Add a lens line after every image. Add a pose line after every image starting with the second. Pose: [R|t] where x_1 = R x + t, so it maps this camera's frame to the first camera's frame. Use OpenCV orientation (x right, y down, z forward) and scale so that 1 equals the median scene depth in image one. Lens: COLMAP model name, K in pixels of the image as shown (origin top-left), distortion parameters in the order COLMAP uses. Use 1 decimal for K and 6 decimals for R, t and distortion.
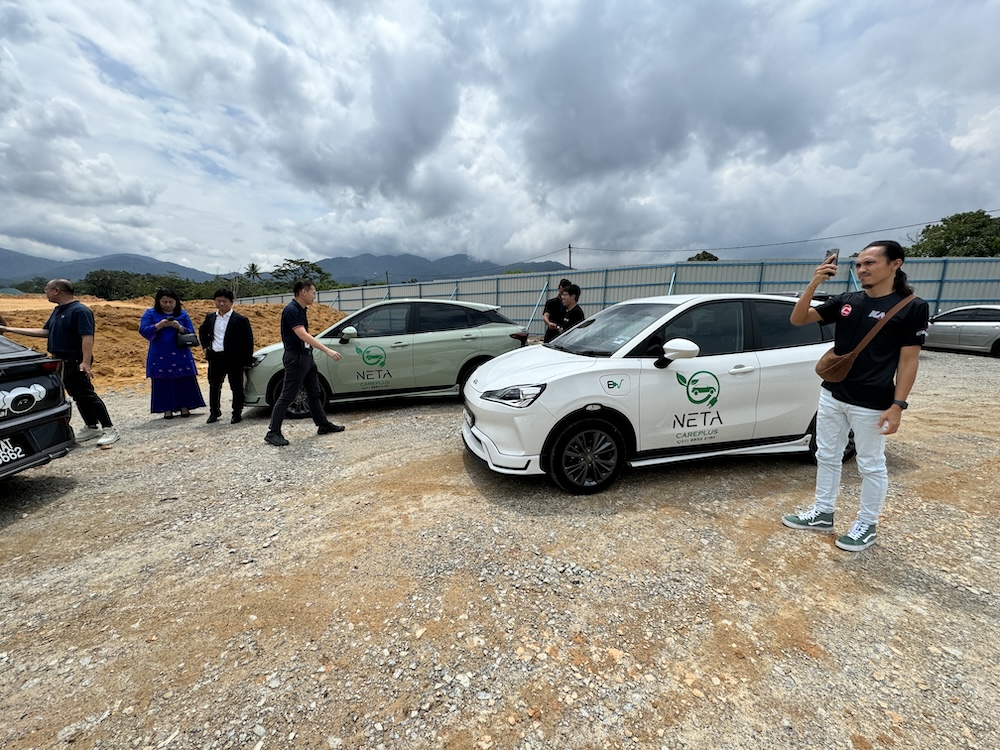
lens RADIAL K [[401.1, 0, 500.0], [0, 401.1, 375.0], [0, 0, 1]] dist [0.000364, 0.000189]
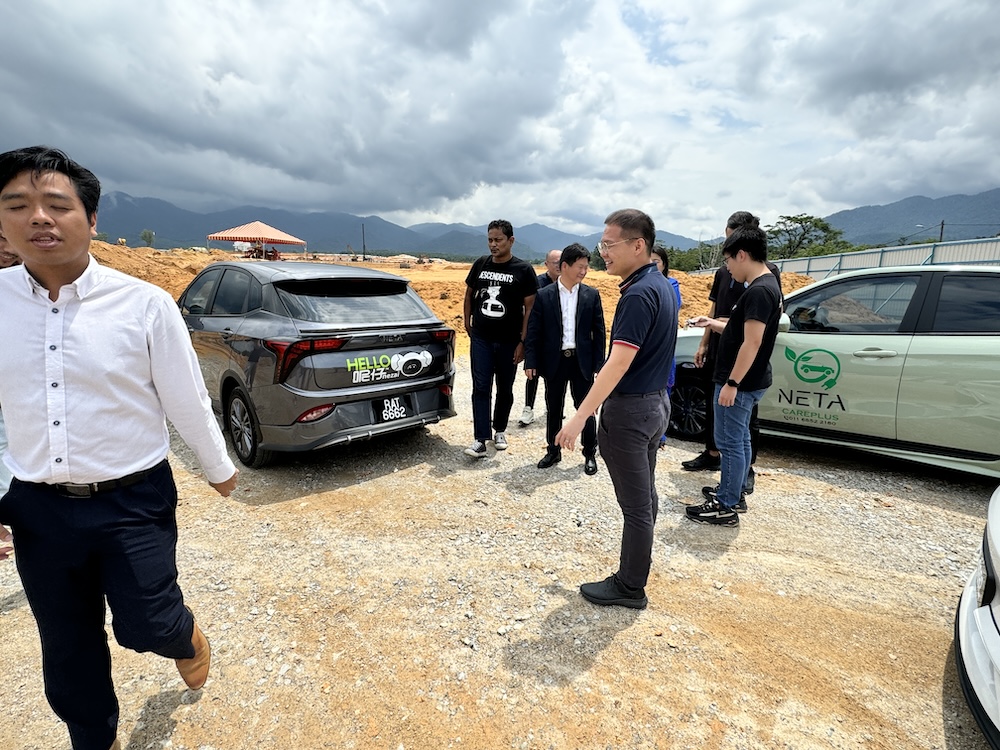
lens RADIAL K [[504.7, 0, 500.0], [0, 504.7, 375.0], [0, 0, 1]] dist [0.002887, 0.000730]
pose [[0.559097, 0.165754, -0.812365, 0.016799], [-0.148032, 0.984025, 0.098899, -0.037581], [0.815780, 0.064962, 0.574702, 0.204698]]
